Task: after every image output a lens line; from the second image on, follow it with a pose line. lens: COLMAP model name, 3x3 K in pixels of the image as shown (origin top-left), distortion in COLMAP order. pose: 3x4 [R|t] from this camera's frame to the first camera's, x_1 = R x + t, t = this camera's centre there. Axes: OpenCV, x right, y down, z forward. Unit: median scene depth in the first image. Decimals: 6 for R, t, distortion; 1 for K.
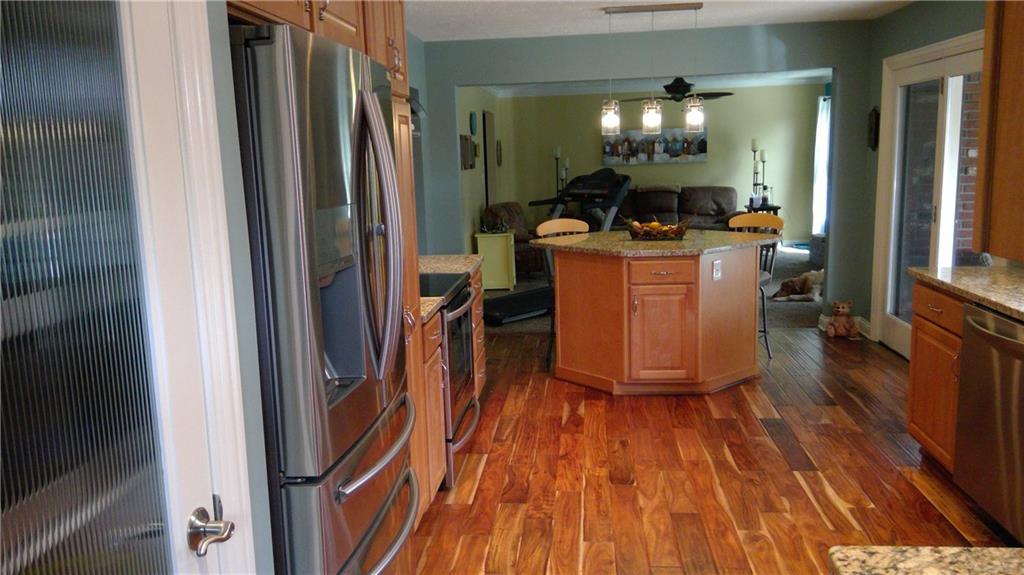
lens RADIAL K [[807.3, 0, 512.8], [0, 807.3, 287.0], [0, 0, 1]] dist [0.062827, -0.108563]
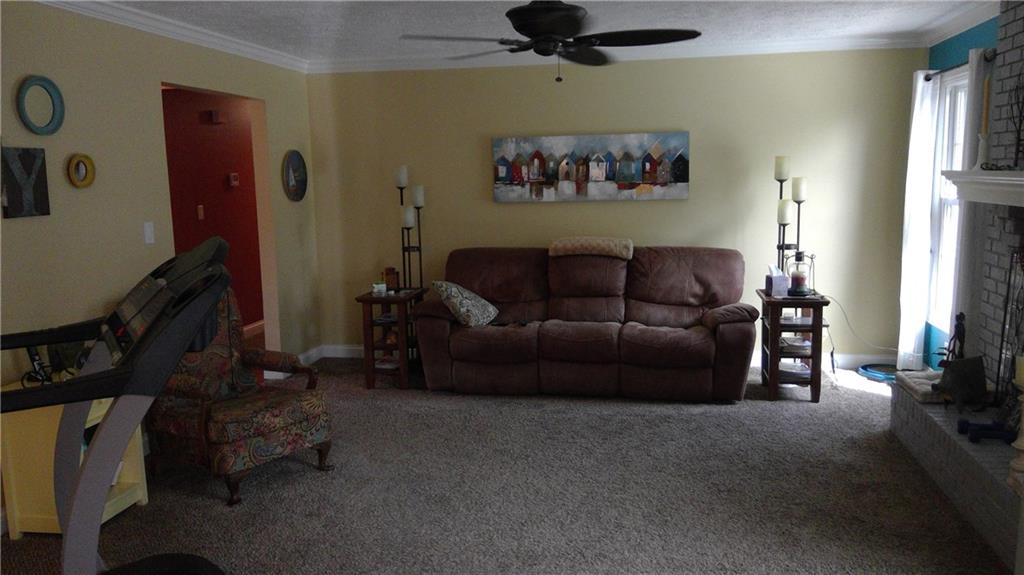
lens RADIAL K [[807.3, 0, 509.8], [0, 807.3, 283.6], [0, 0, 1]] dist [0.062827, -0.108563]
pose [[0.996221, 0.026680, -0.082655, 0.170262], [-0.029230, 0.999128, -0.029804, -0.082000], [0.081787, 0.032107, 0.996133, 0.477887]]
